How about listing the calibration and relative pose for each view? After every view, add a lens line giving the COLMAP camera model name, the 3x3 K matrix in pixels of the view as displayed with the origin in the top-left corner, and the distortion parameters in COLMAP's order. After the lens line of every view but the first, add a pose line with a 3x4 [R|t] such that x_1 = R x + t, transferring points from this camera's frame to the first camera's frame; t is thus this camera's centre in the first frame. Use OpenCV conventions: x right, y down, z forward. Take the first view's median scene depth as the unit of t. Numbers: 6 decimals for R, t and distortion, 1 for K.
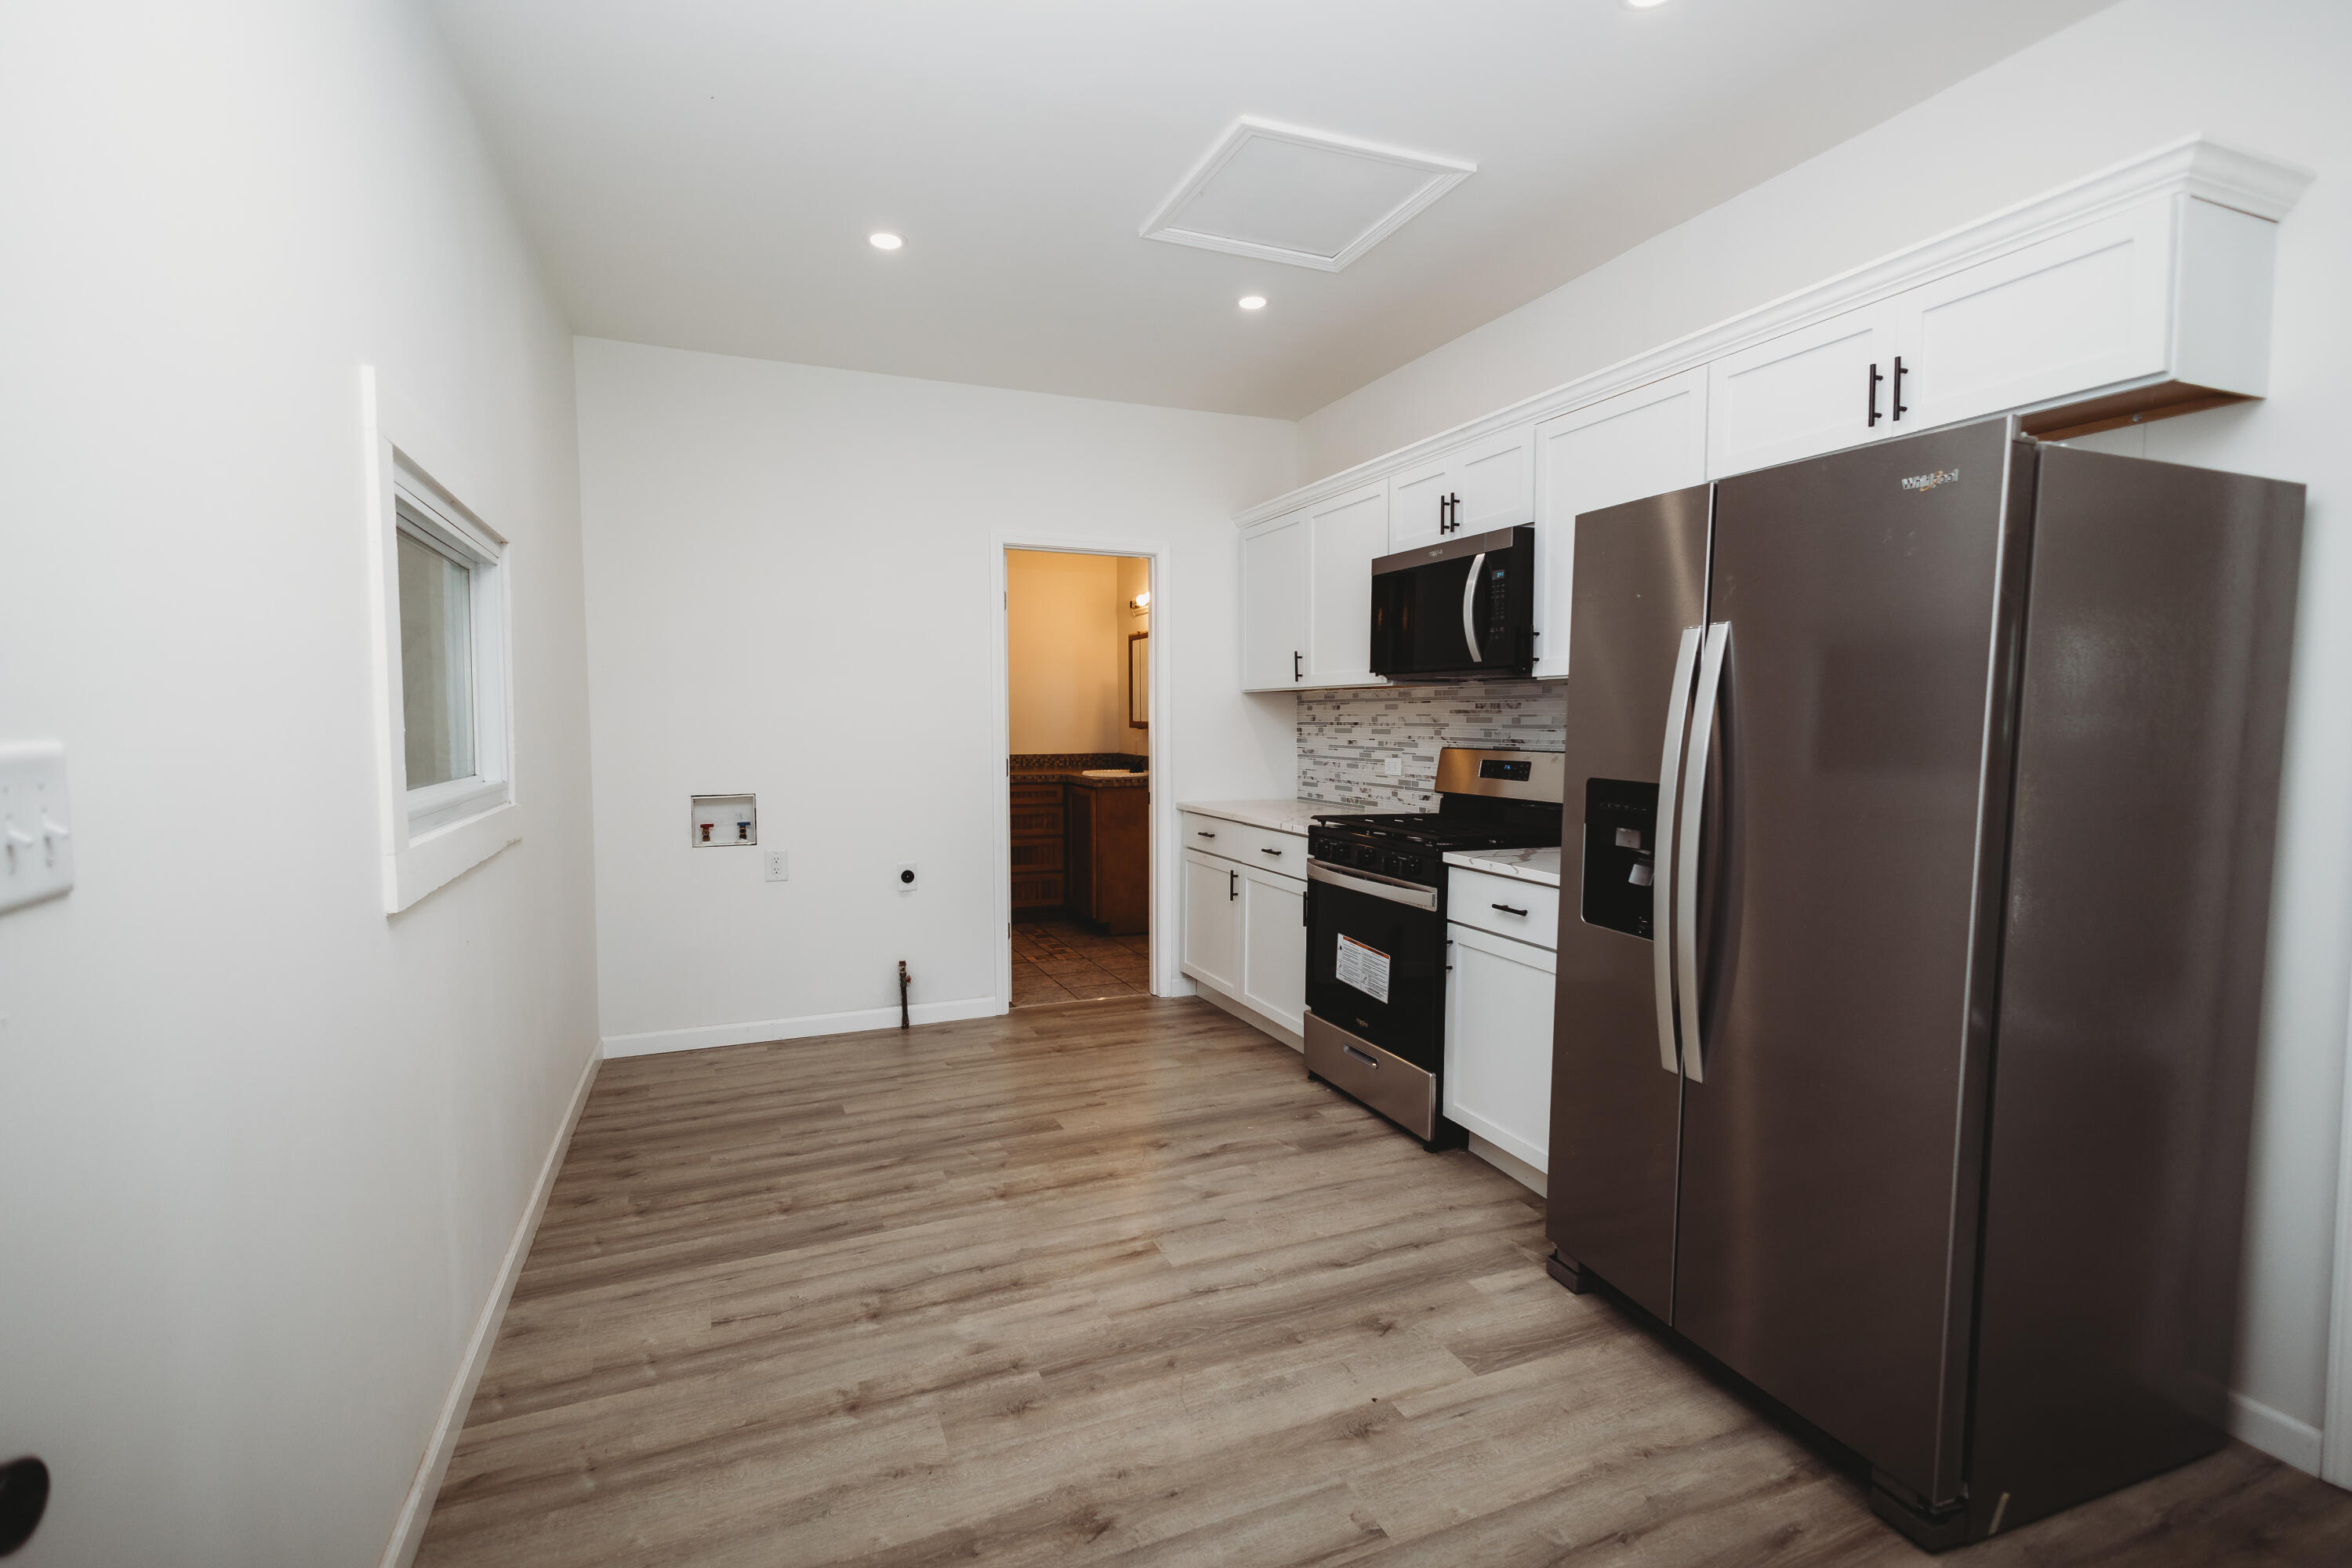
lens RADIAL K [[1076.3, 0, 1164.9], [0, 1076.3, 782.9], [0, 0, 1]] dist [-0.003206, -0.000271]
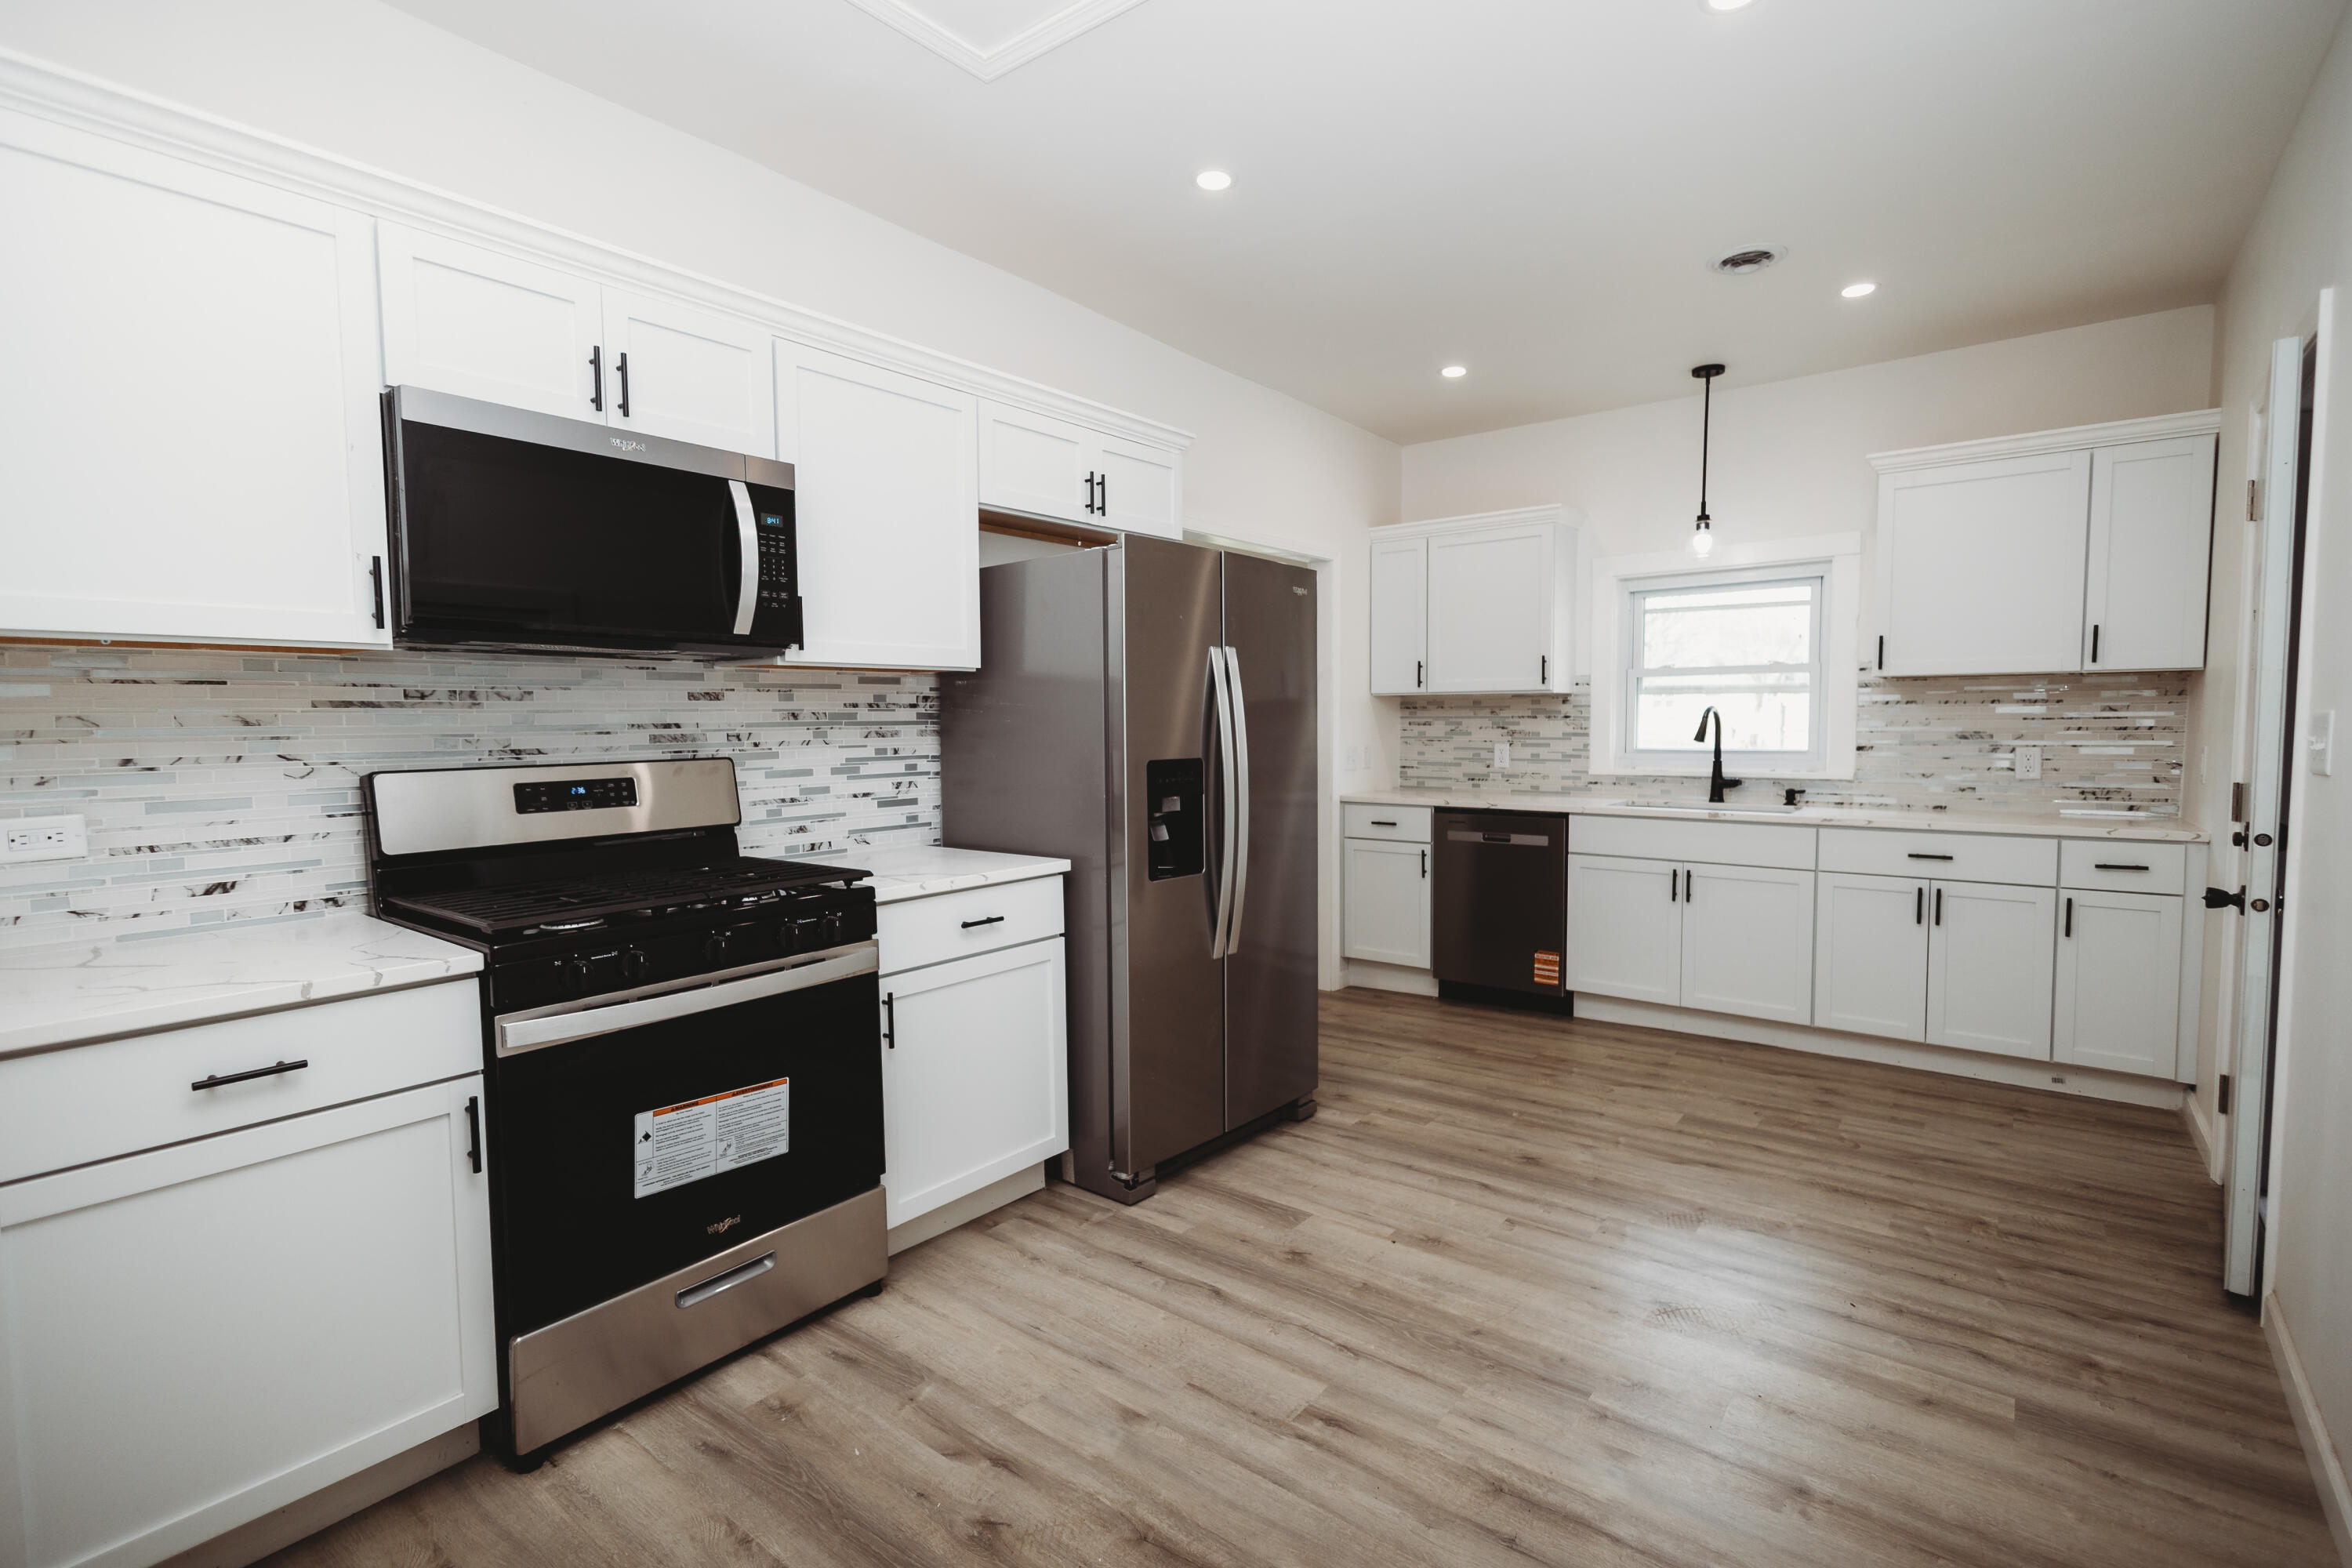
lens RADIAL K [[1096.1, 0, 1164.0], [0, 1096.1, 790.0], [0, 0, 1]] dist [0.005776, 0.000971]
pose [[-0.492355, -0.058787, 0.868407, -0.576468], [0.056418, 0.993463, 0.099239, -0.081129], [-0.868564, 0.097854, -0.485820, 1.350433]]
